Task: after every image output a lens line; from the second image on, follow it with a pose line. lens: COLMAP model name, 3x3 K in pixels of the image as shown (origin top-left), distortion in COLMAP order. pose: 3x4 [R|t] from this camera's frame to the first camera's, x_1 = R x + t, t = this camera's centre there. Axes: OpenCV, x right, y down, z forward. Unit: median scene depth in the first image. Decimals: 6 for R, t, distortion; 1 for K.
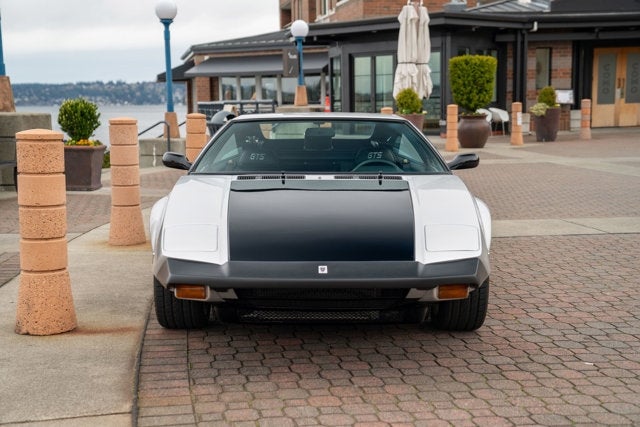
lens RADIAL K [[1041.0, 0, 320.0], [0, 1041.0, 213.5], [0, 0, 1]] dist [0.128357, 1.178586]
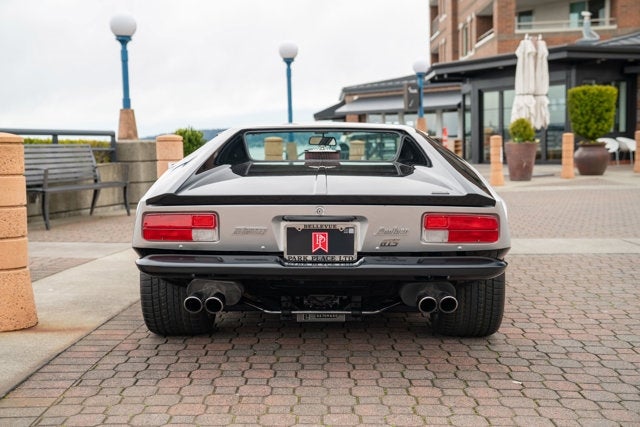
lens RADIAL K [[906.3, 0, 320.0], [0, 906.3, 213.5], [0, 0, 1]] dist [0.104916, 0.626363]
pose [[0.976504, 0.009402, -0.215292, 0.081729], [-0.016579, 0.999364, -0.031557, 0.007873], [0.214859, 0.034385, 0.976040, 0.061564]]
